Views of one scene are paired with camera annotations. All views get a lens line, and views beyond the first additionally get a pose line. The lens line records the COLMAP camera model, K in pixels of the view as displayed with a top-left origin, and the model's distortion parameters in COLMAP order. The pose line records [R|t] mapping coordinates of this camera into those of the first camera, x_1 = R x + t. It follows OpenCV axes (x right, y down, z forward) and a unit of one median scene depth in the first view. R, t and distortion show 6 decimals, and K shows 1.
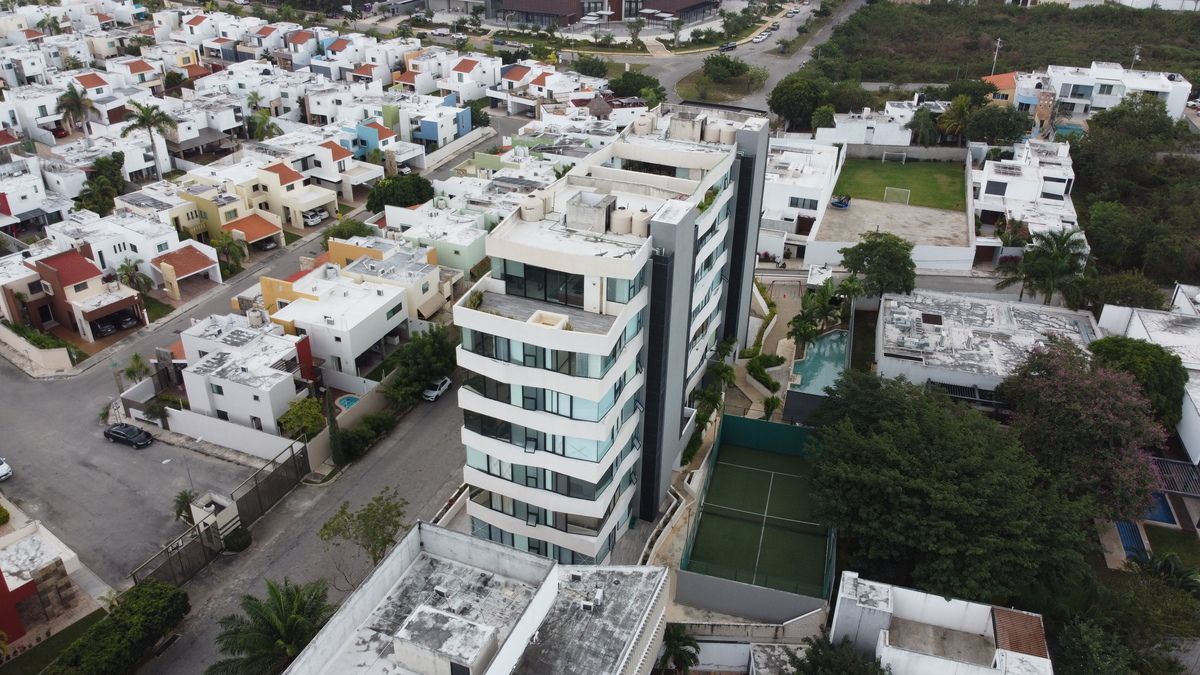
lens RADIAL K [[908.6, 0, 600.0], [0, 908.6, 337.5], [0, 0, 1]] dist [0.001191, 0.002686]
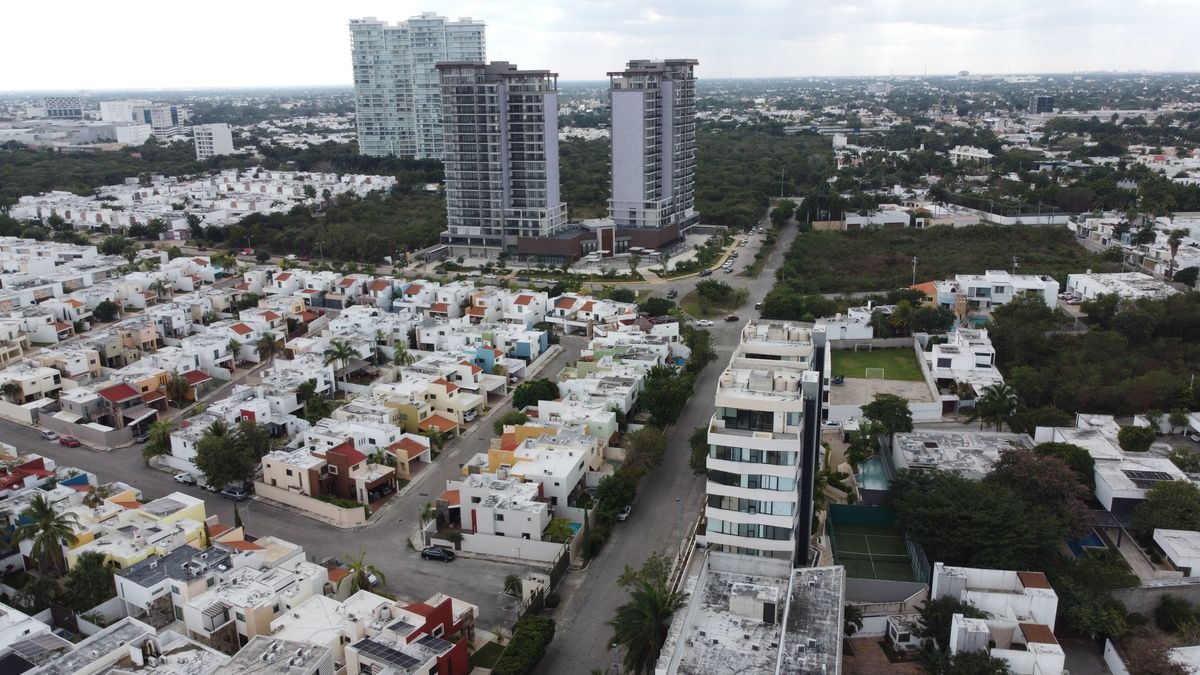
lens RADIAL K [[908.6, 0, 600.0], [0, 908.6, 337.5], [0, 0, 1]] dist [0.001191, 0.002686]
pose [[0.993726, -0.061874, 0.093172, -0.260014], [0.081653, 0.970631, -0.226294, 0.085177], [-0.076434, 0.232482, 0.969593, -0.393597]]
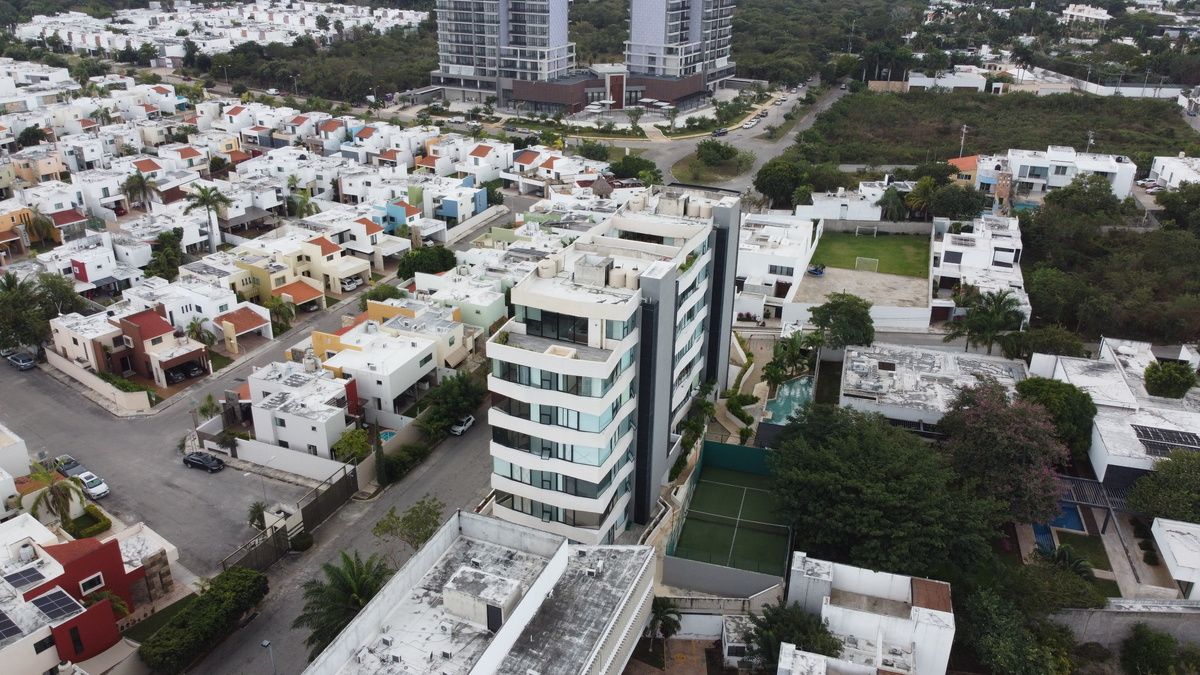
lens RADIAL K [[908.6, 0, 600.0], [0, 908.6, 337.5], [0, 0, 1]] dist [0.001191, 0.002686]
pose [[0.999989, -0.001894, -0.004356, 0.002225], [0.001525, 0.996541, -0.083088, 0.031797], [0.004498, 0.083080, 0.996533, -0.134428]]
